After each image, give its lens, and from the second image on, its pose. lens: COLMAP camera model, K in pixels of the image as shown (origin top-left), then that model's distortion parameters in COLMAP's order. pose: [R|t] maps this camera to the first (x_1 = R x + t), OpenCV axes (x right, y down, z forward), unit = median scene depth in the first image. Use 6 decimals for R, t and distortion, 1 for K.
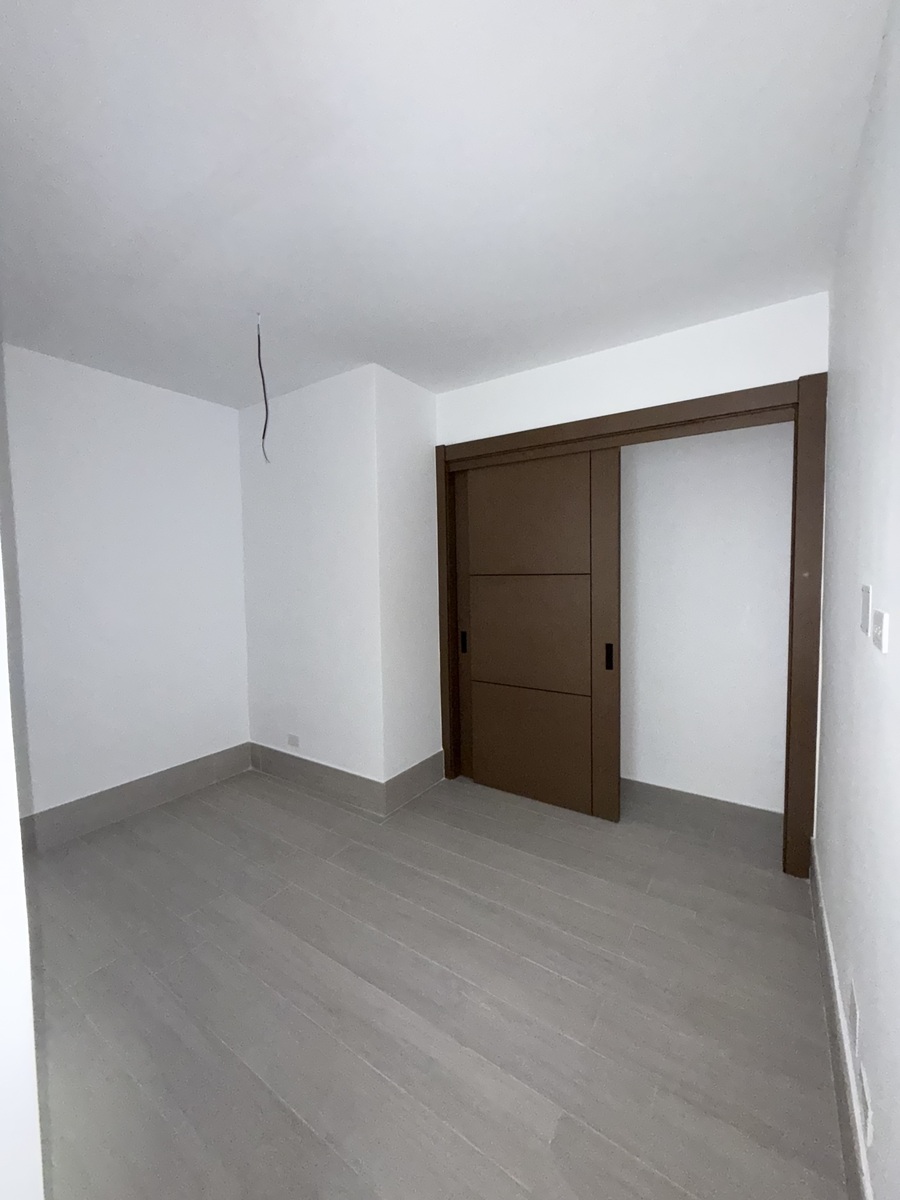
lens RADIAL K [[476.5, 0, 445.9], [0, 476.5, 598.0], [0, 0, 1]] dist [-0.002483, 0.001369]
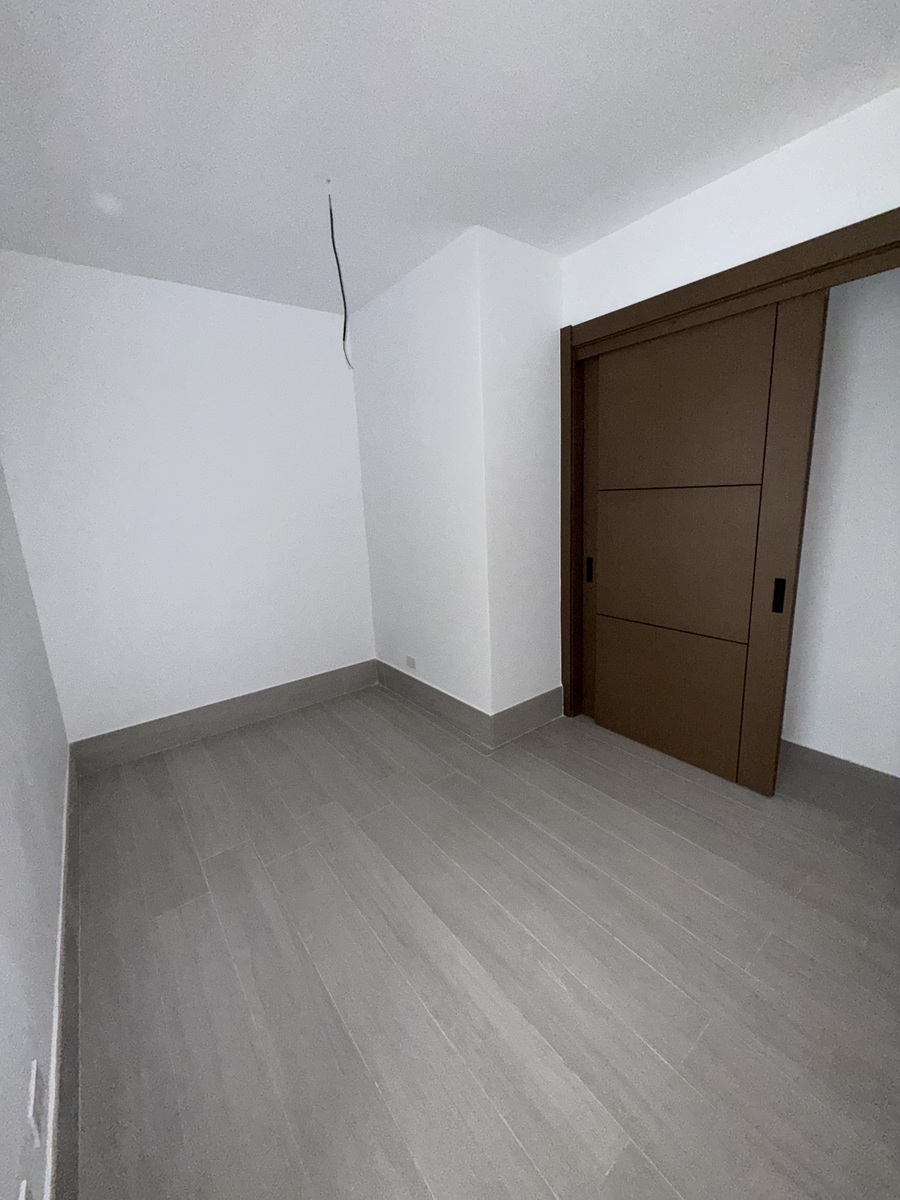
lens RADIAL K [[476.5, 0, 446.7], [0, 476.5, 597.0], [0, 0, 1]] dist [-0.002483, 0.001369]
pose [[0.950200, 0.040940, -0.308940, 0.064066], [0.012269, 0.985650, 0.168353, -0.007799], [0.311400, -0.163759, 0.936063, 0.107891]]
